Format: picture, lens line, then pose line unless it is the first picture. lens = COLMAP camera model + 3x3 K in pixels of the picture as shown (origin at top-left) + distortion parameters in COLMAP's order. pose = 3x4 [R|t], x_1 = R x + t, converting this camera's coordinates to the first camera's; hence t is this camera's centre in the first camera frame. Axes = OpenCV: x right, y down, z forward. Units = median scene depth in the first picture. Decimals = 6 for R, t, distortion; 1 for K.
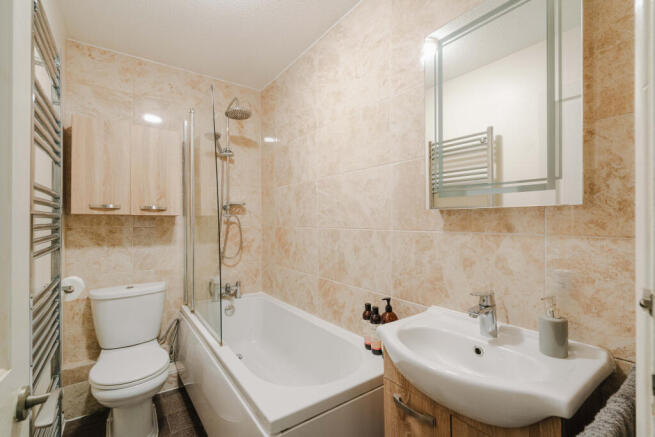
lens RADIAL K [[300.1, 0, 331.7], [0, 300.1, 219.1], [0, 0, 1]] dist [-0.000858, 0.002705]
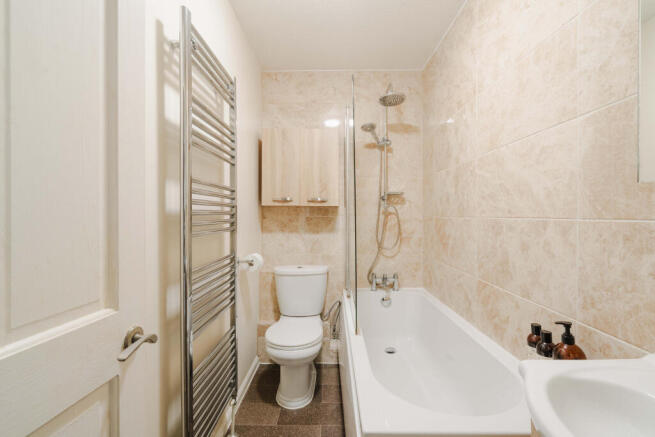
lens RADIAL K [[300.1, 0, 326.4], [0, 300.1, 217.4], [0, 0, 1]] dist [-0.000858, 0.002705]
pose [[0.799439, 0.003359, -0.600737, 0.117028], [0.005794, 0.999895, 0.013301, 0.015633], [0.600719, -0.014114, 0.799336, 0.115695]]
